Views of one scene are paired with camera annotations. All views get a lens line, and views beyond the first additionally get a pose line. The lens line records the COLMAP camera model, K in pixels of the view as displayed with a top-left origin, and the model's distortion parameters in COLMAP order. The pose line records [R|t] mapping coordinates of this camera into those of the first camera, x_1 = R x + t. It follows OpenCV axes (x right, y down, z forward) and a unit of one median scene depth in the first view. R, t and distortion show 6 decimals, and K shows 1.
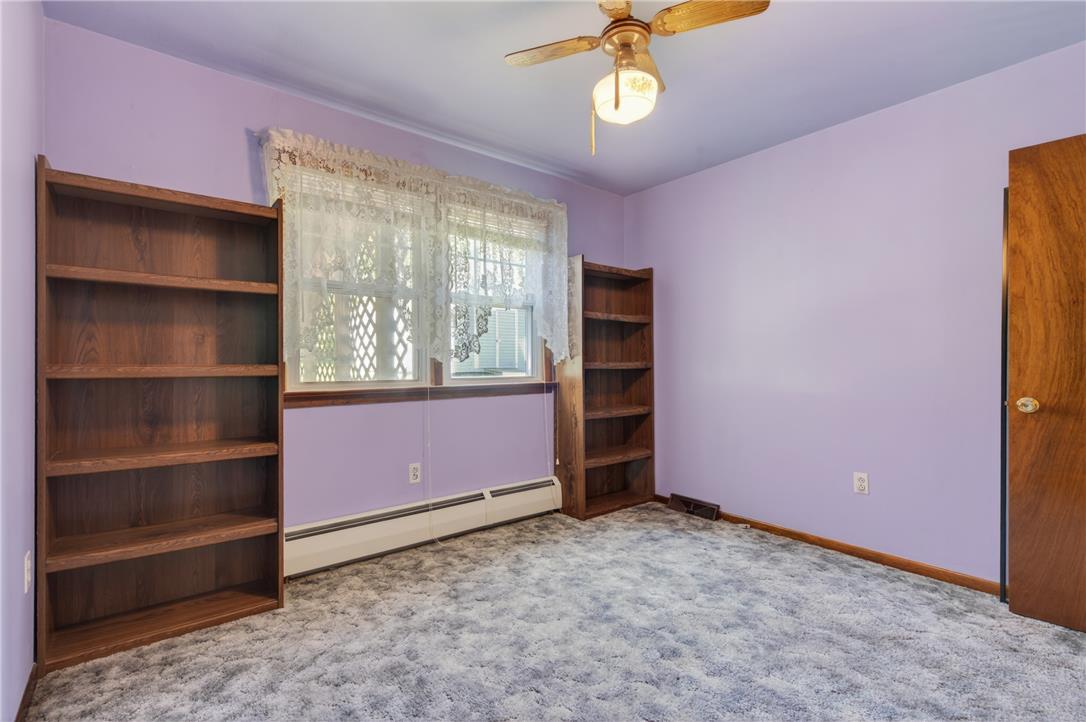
lens RADIAL K [[489.9, 0, 539.6], [0, 489.9, 361.1], [0, 0, 1]] dist [-0.003363, 0.000772]
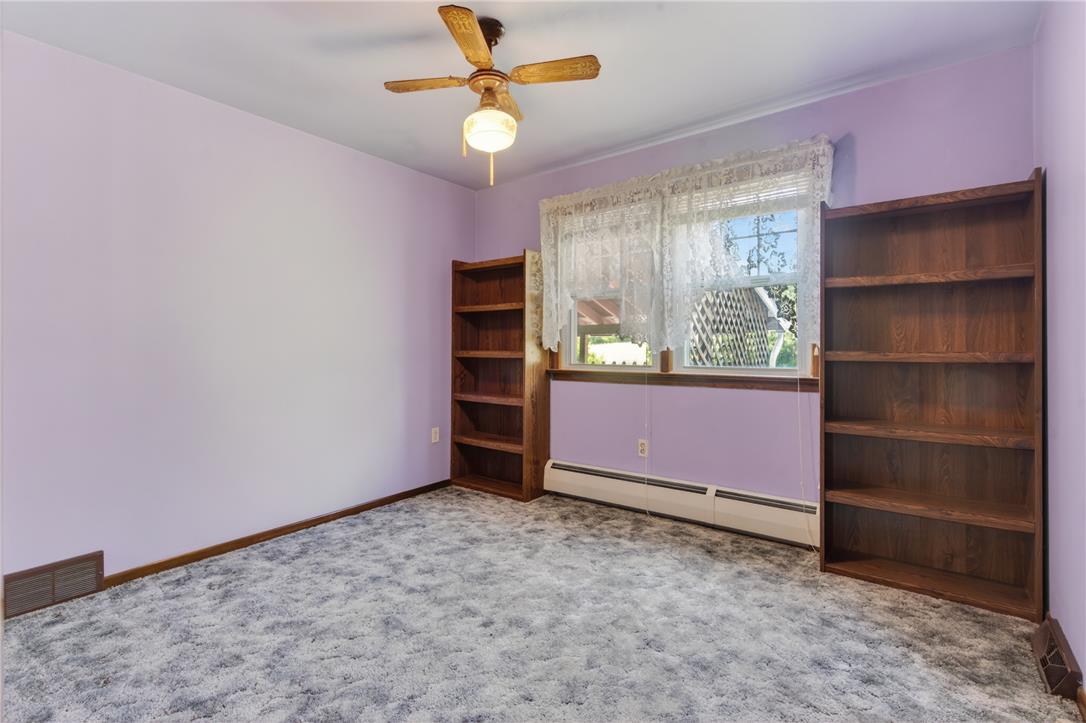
lens RADIAL K [[489.9, 0, 541.0], [0, 489.9, 354.1], [0, 0, 1]] dist [-0.003363, 0.000772]
pose [[0.257055, 0.004480, -0.966386, 0.780069], [-0.008456, 0.999961, 0.002387, 0.009880], [0.966360, 0.007558, 0.257083, 0.476682]]
